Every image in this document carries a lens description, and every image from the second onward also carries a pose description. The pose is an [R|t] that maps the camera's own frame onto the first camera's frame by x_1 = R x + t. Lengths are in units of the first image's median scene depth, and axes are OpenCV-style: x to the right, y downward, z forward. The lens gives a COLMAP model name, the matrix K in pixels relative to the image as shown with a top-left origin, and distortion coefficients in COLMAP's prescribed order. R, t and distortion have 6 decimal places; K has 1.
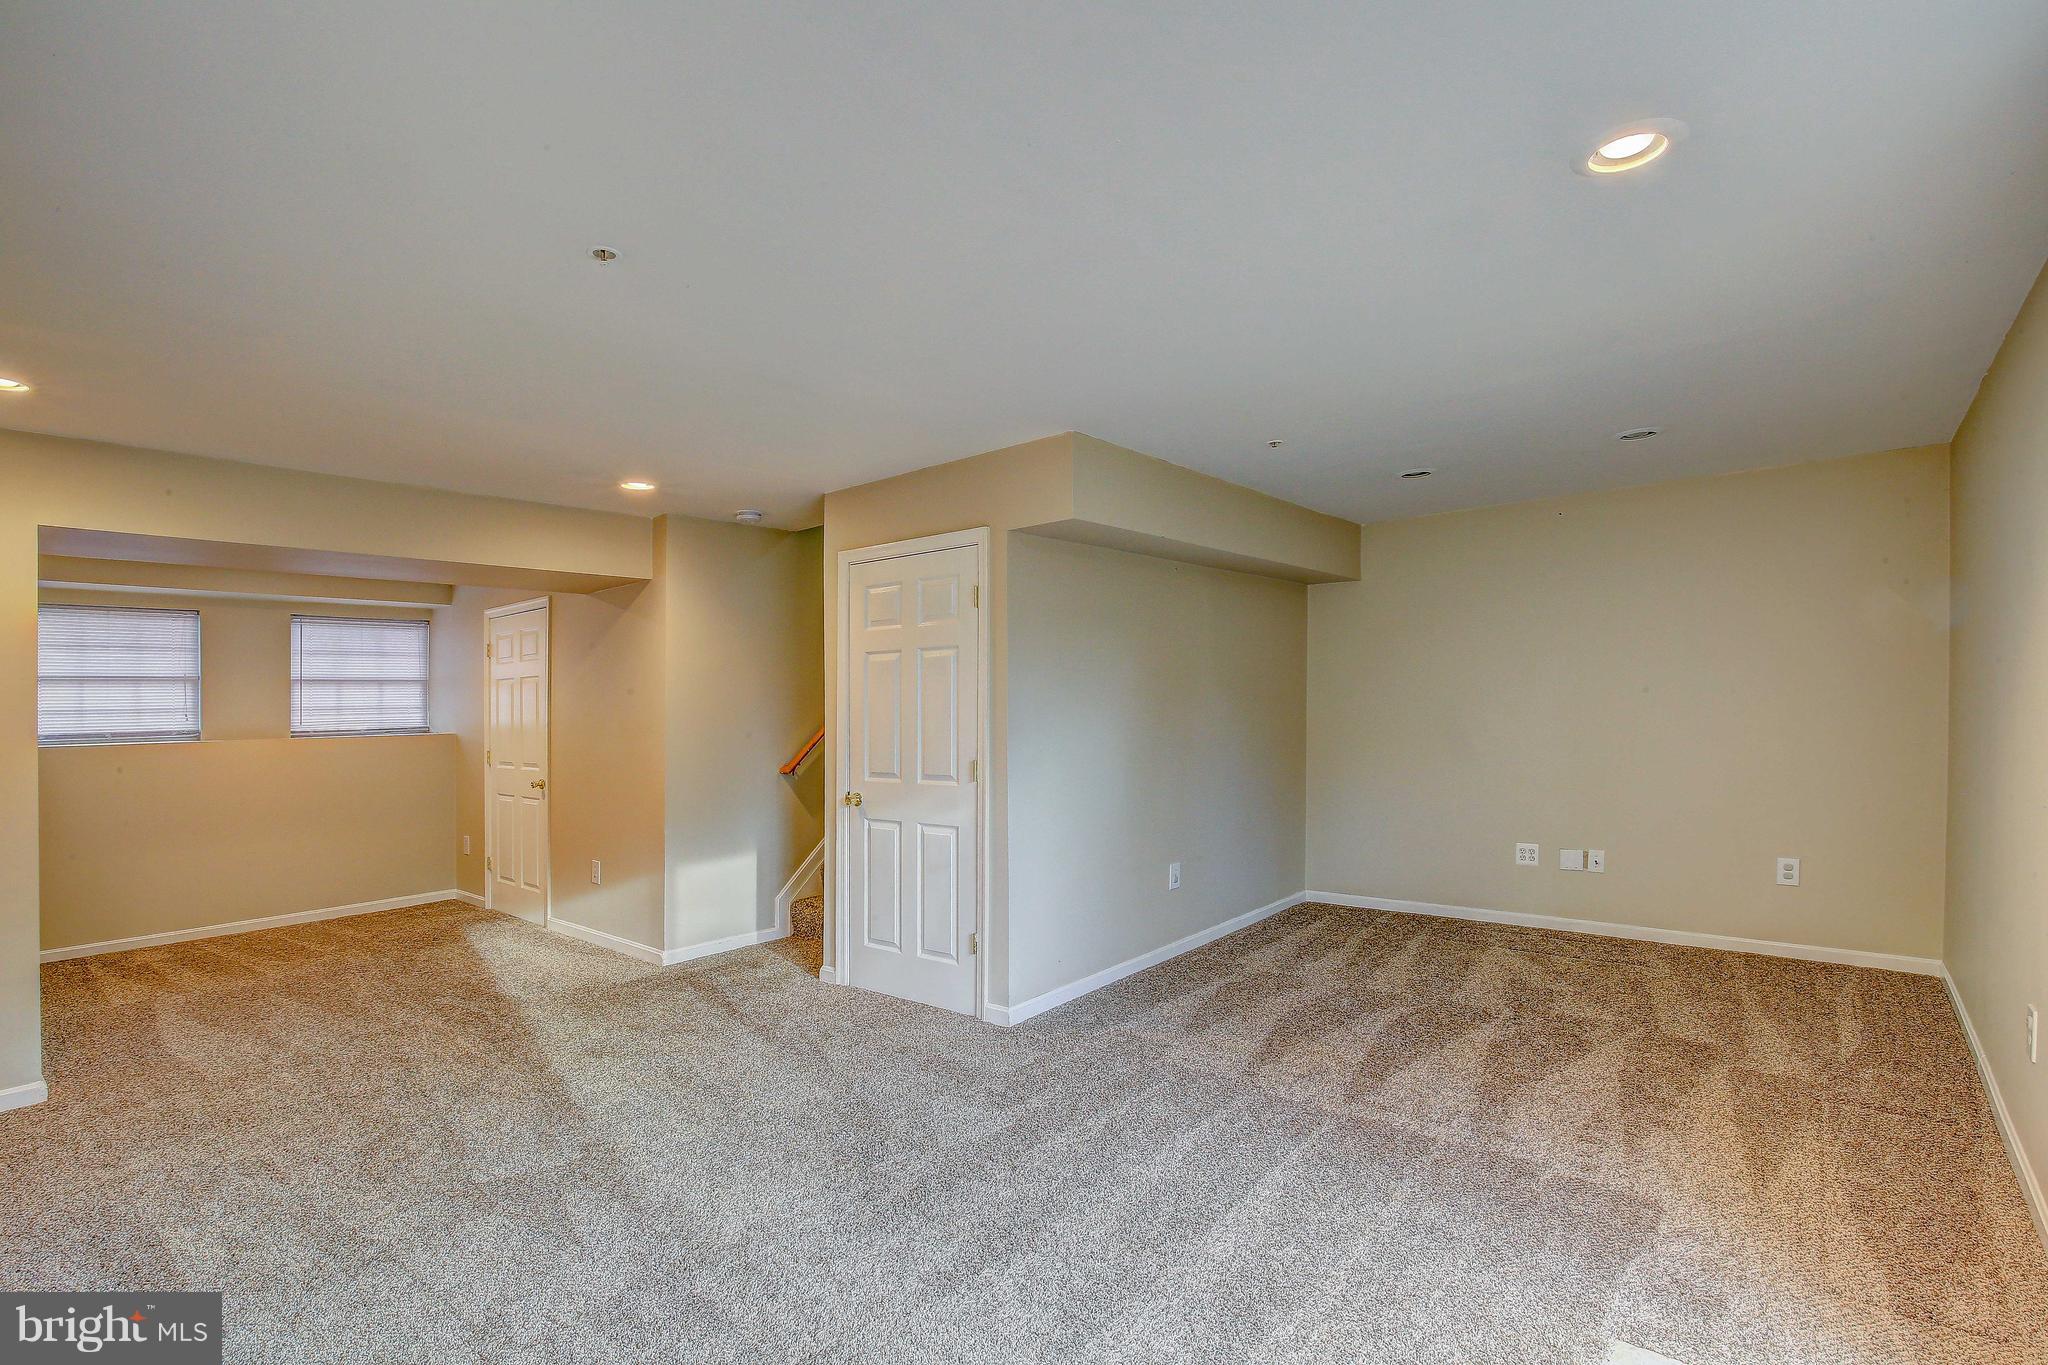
lens RADIAL K [[943.5, 0, 1062.6], [0, 943.5, 699.5], [0, 0, 1]] dist [-0.037278, 0.007966]
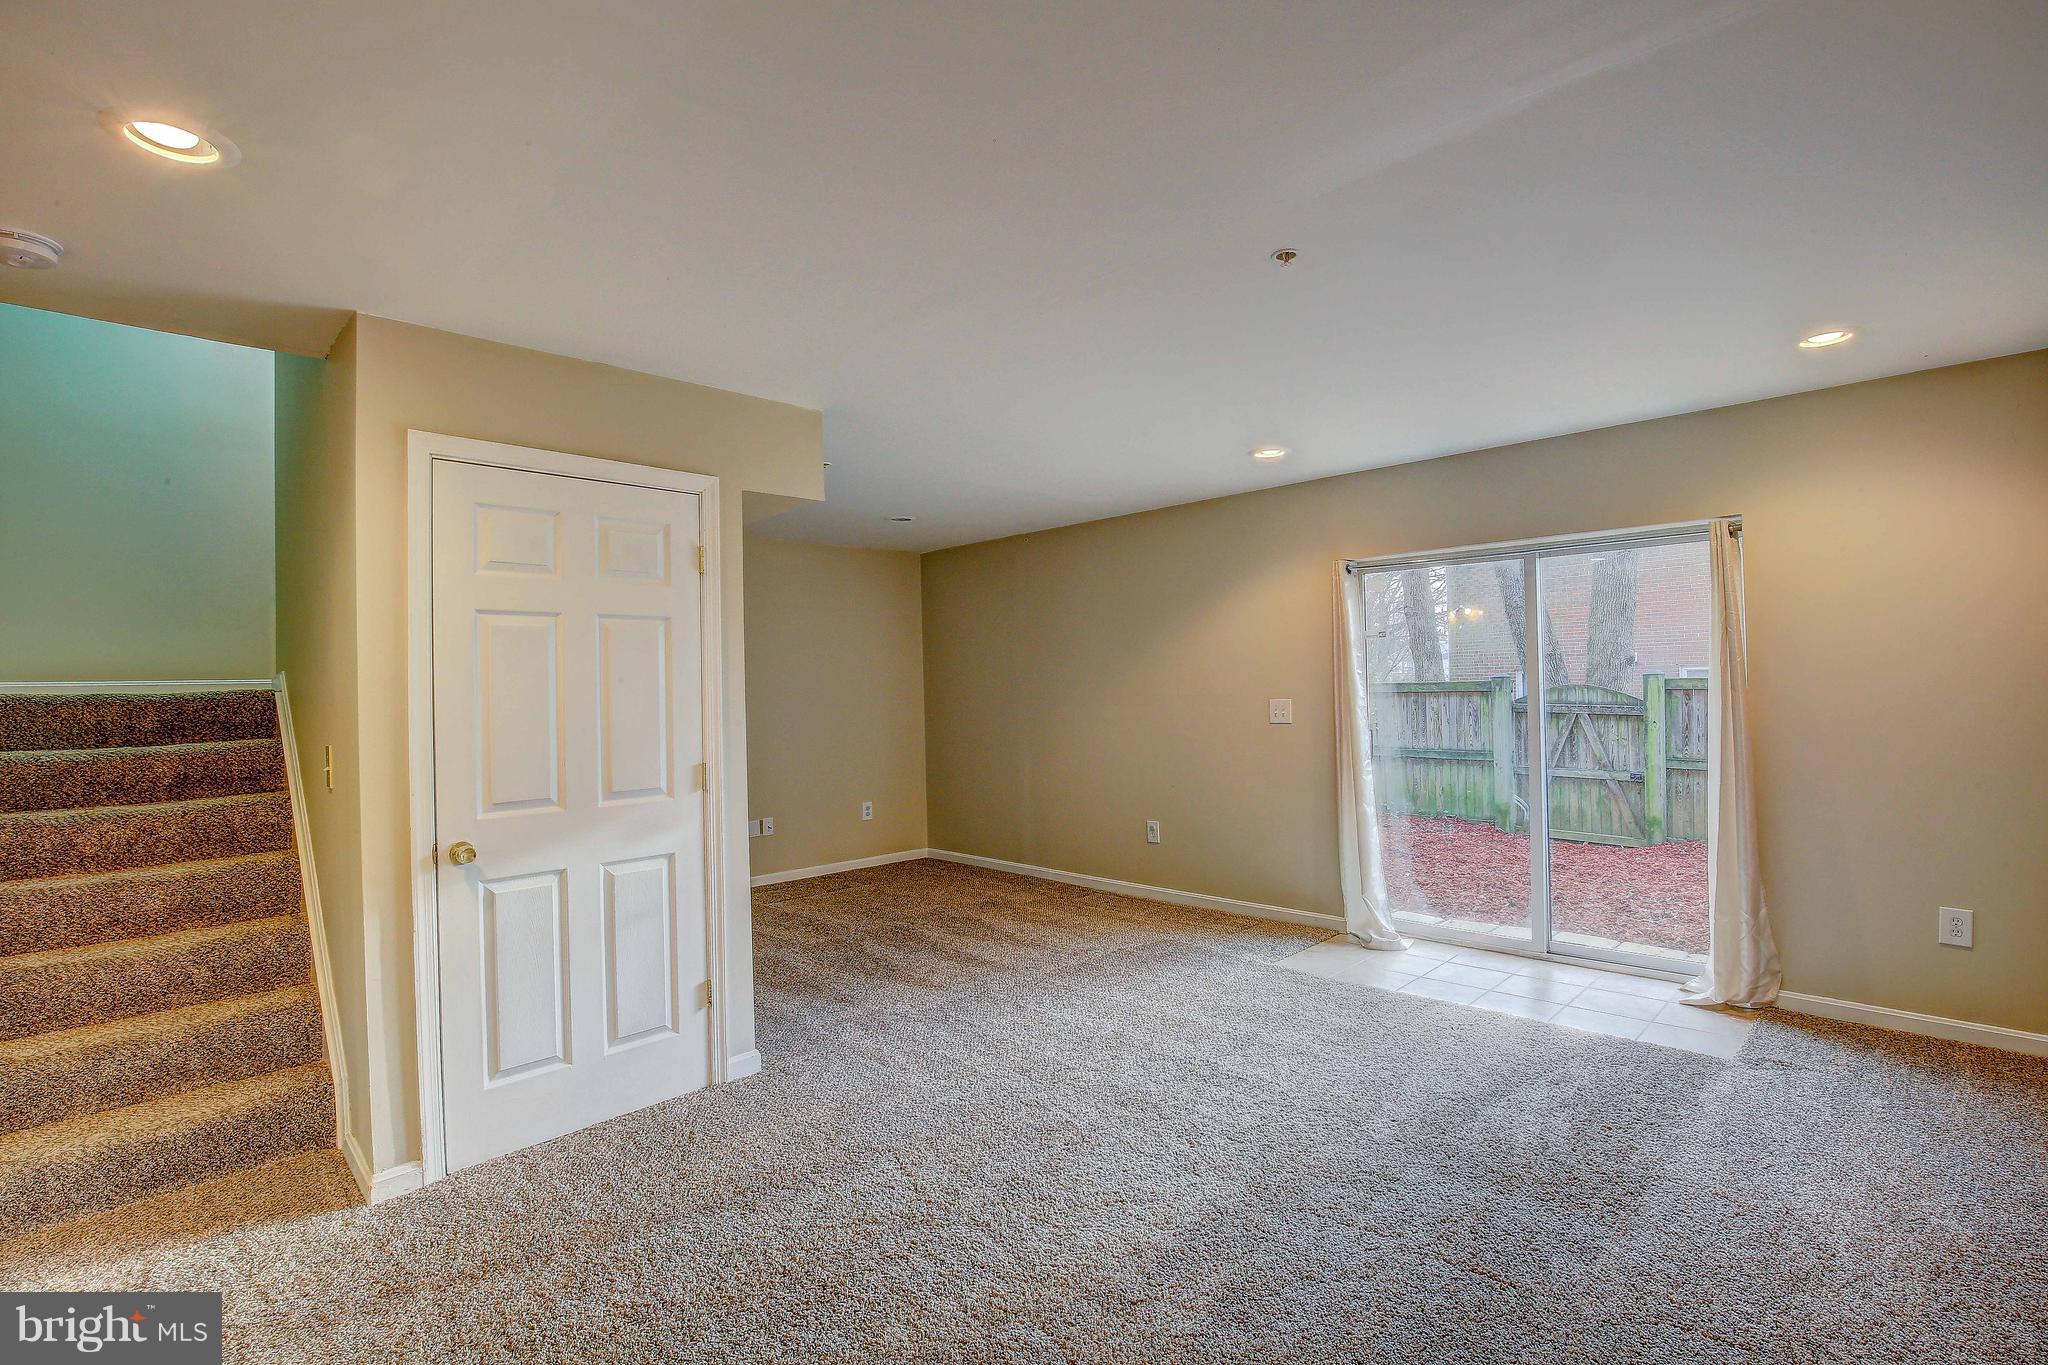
lens RADIAL K [[943.5, 0, 1039.2], [0, 943.5, 690.6], [0, 0, 1]] dist [-0.037278, 0.007966]
pose [[0.096099, 0.016517, 0.995235, -0.838451], [0.017776, 0.999674, -0.018308, 0.022010], [-0.995213, 0.019450, 0.095774, 0.624646]]
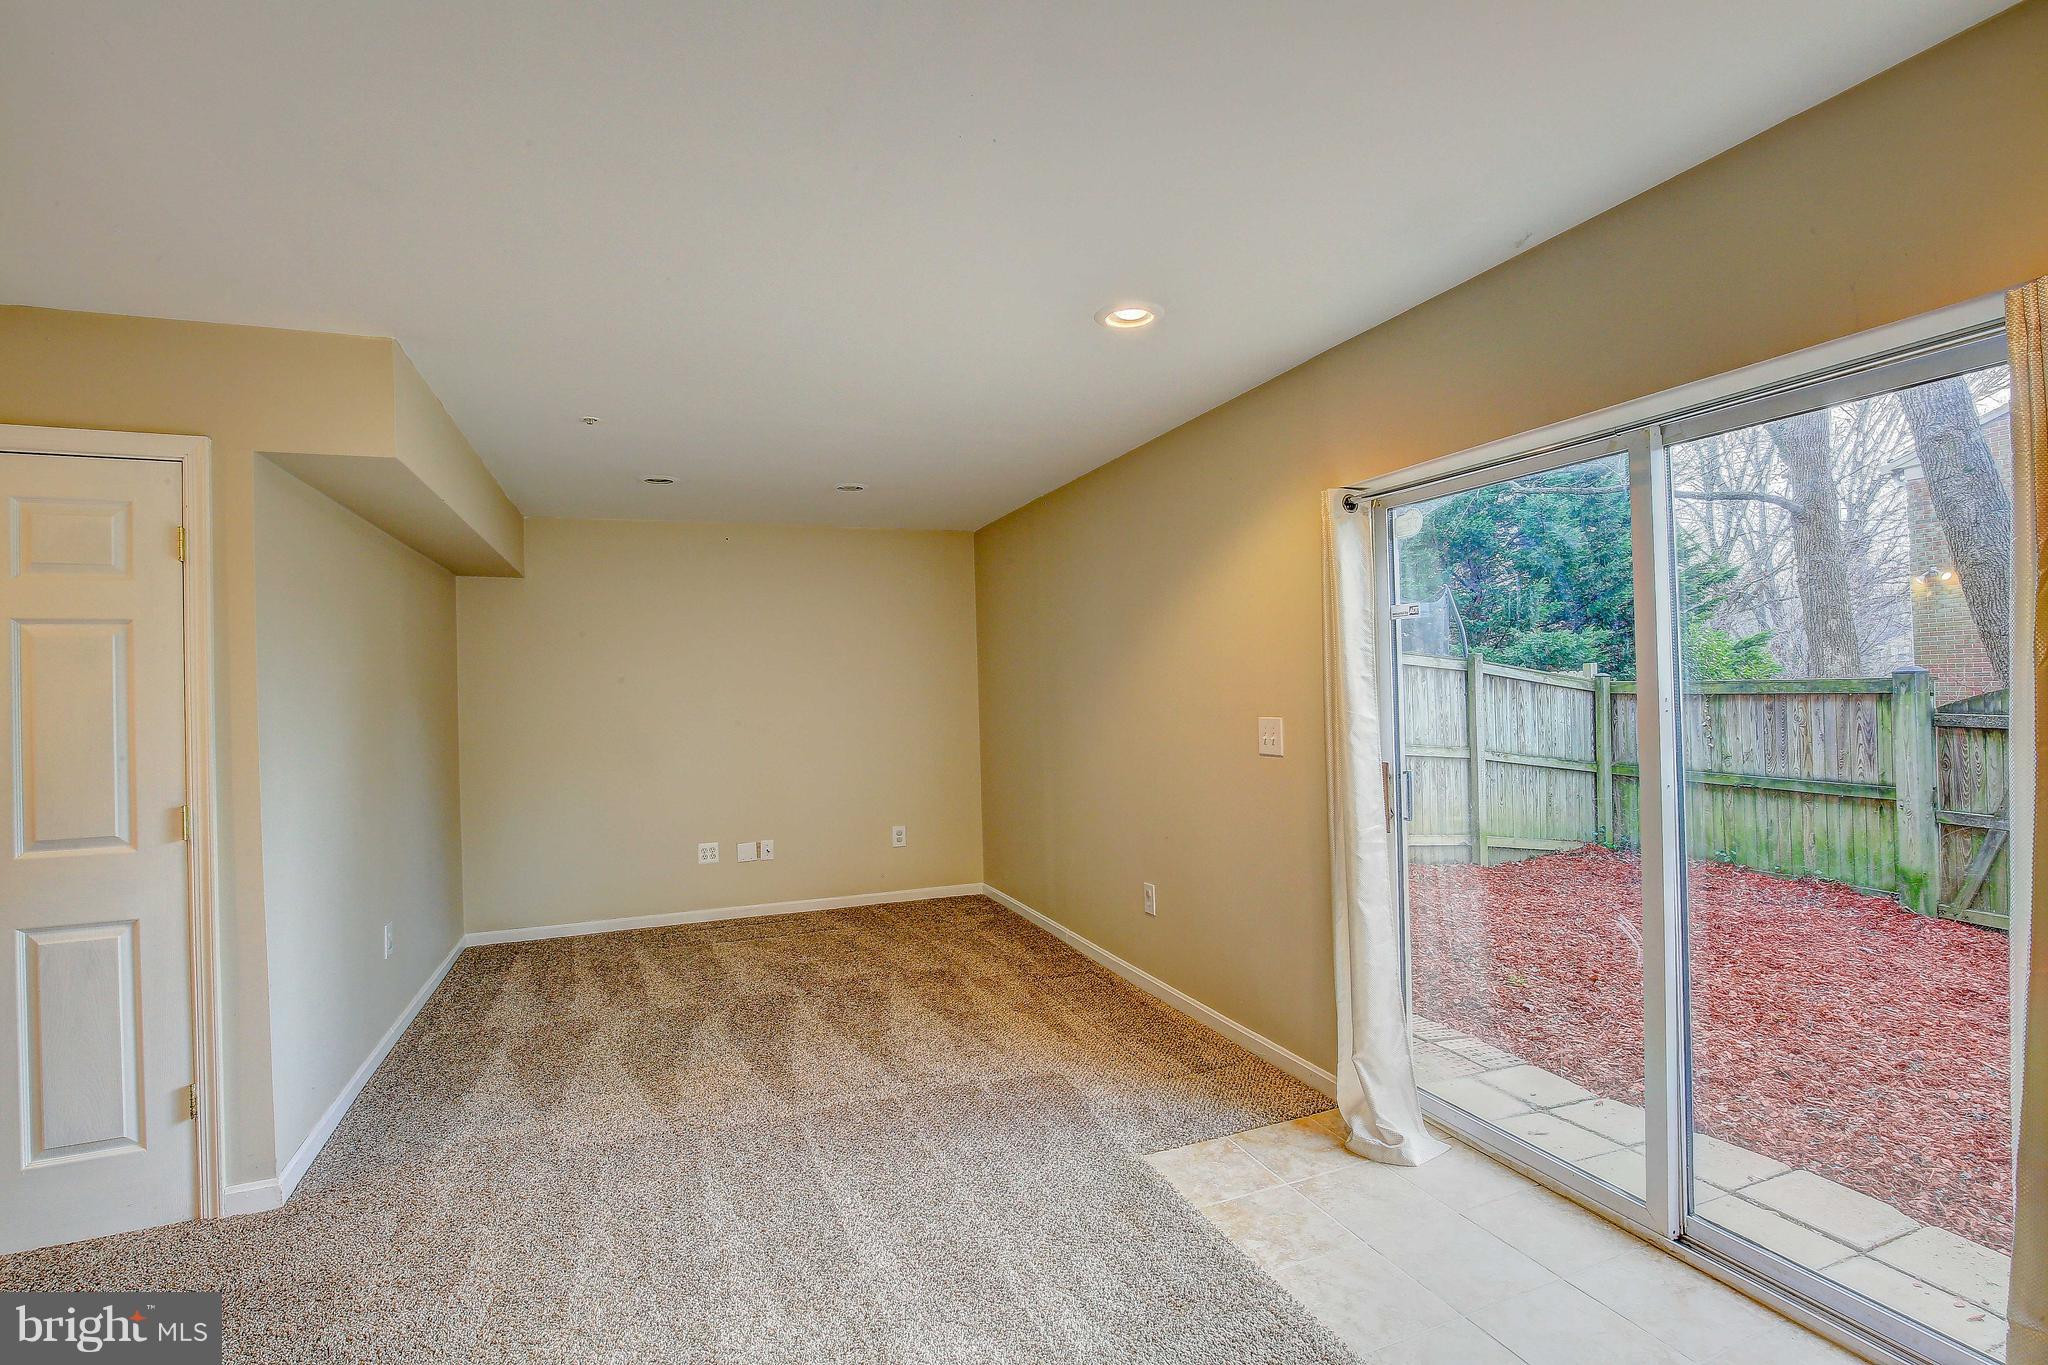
lens RADIAL K [[943.5, 0, 1017.6], [0, 943.5, 687.6], [0, 0, 1]] dist [-0.037278, 0.007966]
pose [[0.482963, 0.013696, 0.875533, -0.351185], [0.011700, 0.999687, -0.022092, 0.006092], [-0.875562, 0.020913, 0.482652, 0.219453]]
